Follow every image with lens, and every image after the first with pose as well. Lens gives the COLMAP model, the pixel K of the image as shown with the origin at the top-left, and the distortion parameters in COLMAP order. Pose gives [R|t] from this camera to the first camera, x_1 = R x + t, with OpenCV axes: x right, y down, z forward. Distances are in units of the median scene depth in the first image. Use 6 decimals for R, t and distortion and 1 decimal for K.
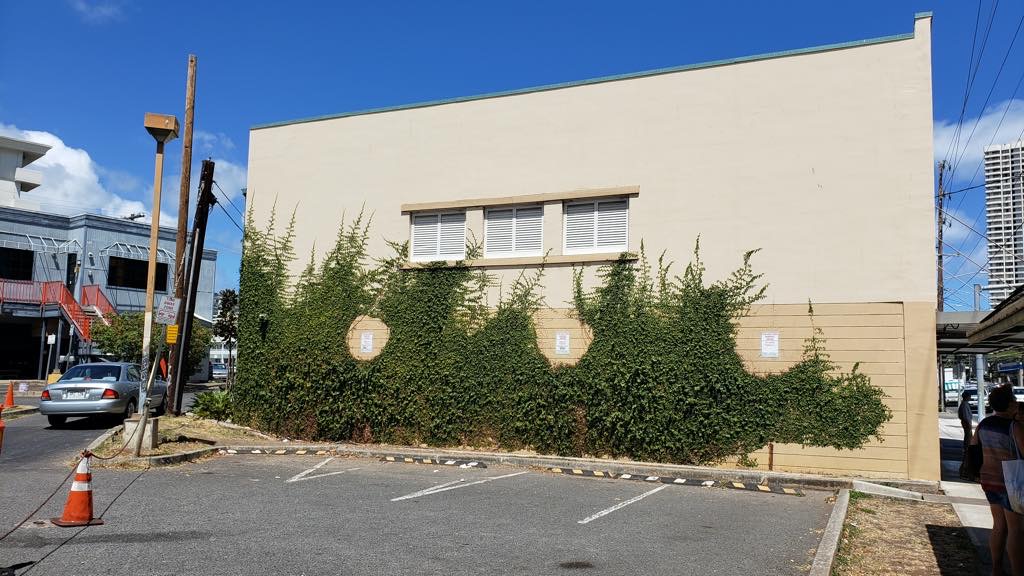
lens RADIAL K [[795.7, 0, 510.2], [0, 795.7, 284.9], [0, 0, 1]] dist [0.032859, -0.003472]
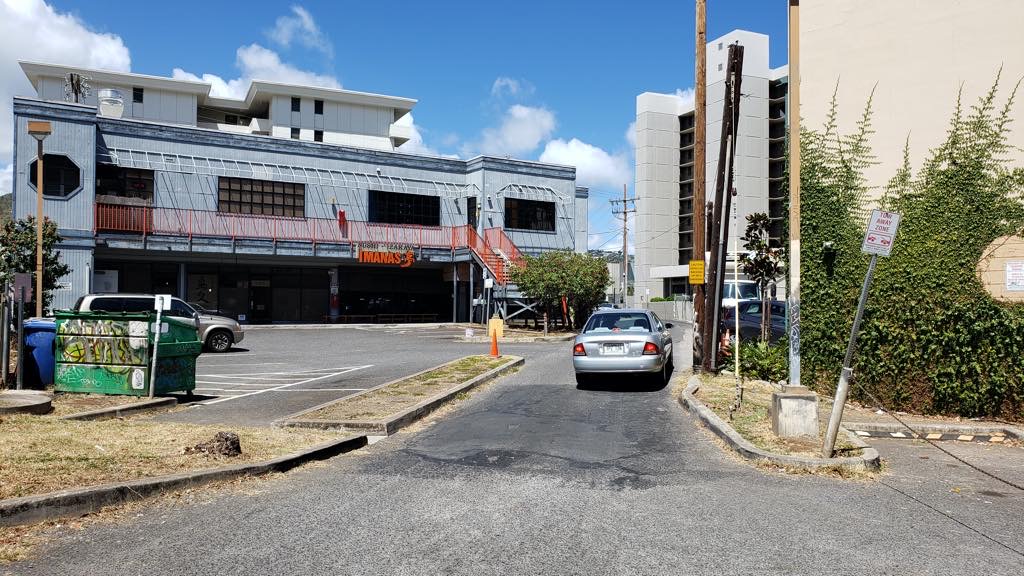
lens RADIAL K [[795.7, 0, 520.9], [0, 795.7, 291.1], [0, 0, 1]] dist [0.032859, -0.003472]
pose [[0.934902, -0.023108, -0.354153, -0.319749], [0.053751, 0.995586, 0.076933, 0.009619], [0.350812, -0.090961, 0.932018, 0.203481]]
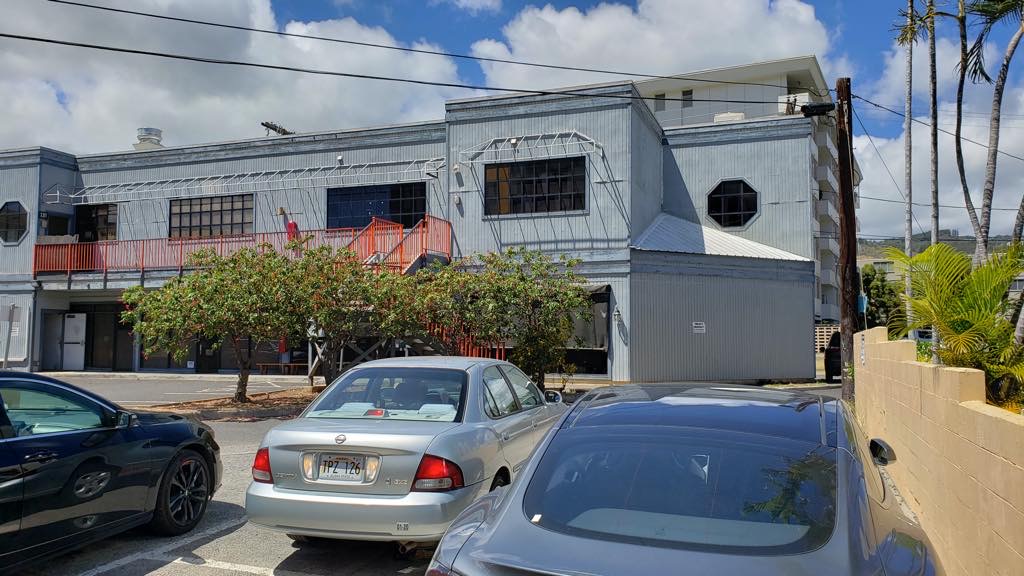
lens RADIAL K [[795.7, 0, 511.3], [0, 795.7, 280.4], [0, 0, 1]] dist [0.032859, -0.003472]
pose [[0.297797, -0.098040, -0.949581, 0.097836], [0.113194, 0.991321, -0.066850, 0.201419], [0.947894, -0.087579, 0.306310, 1.924083]]
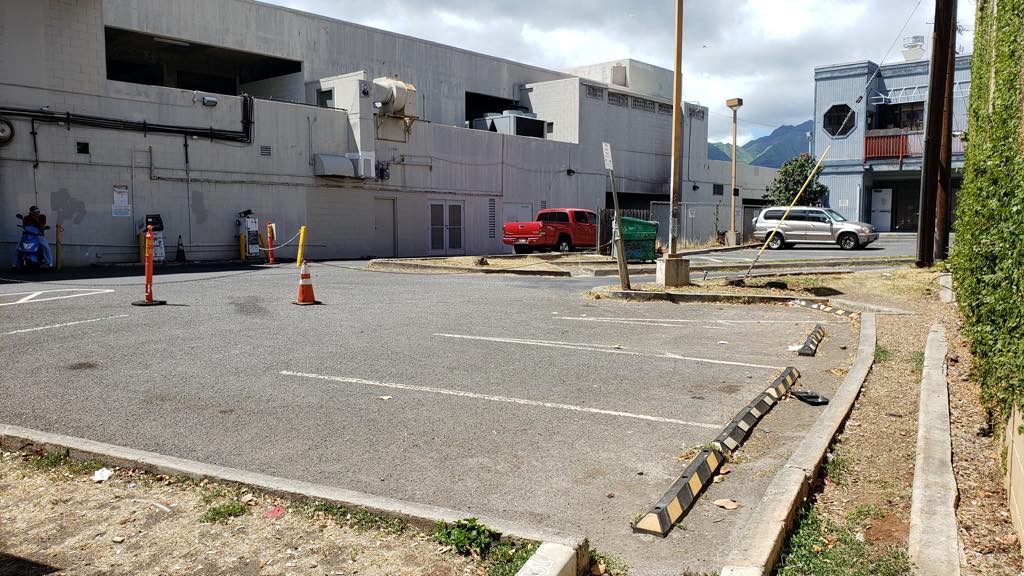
lens RADIAL K [[795.7, 0, 520.8], [0, 795.7, 291.0], [0, 0, 1]] dist [0.032859, -0.003472]
pose [[-0.065160, 0.057774, -0.996201, 0.517372], [0.110491, 0.992602, 0.050338, 0.110391], [0.991739, -0.106791, -0.071062, 0.673507]]
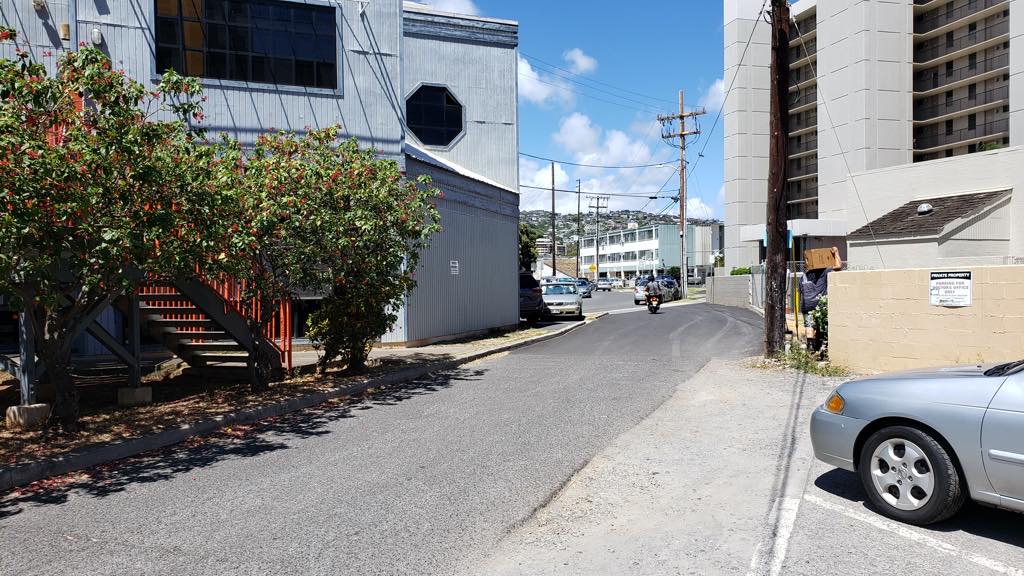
lens RADIAL K [[795.7, 0, 512.2], [0, 795.7, 288.2], [0, 0, 1]] dist [0.032859, -0.003472]
pose [[0.867559, -0.031783, -0.496317, -0.480312], [0.088313, 0.991941, 0.090850, 0.167105], [0.489430, -0.122650, 0.863375, 1.771413]]
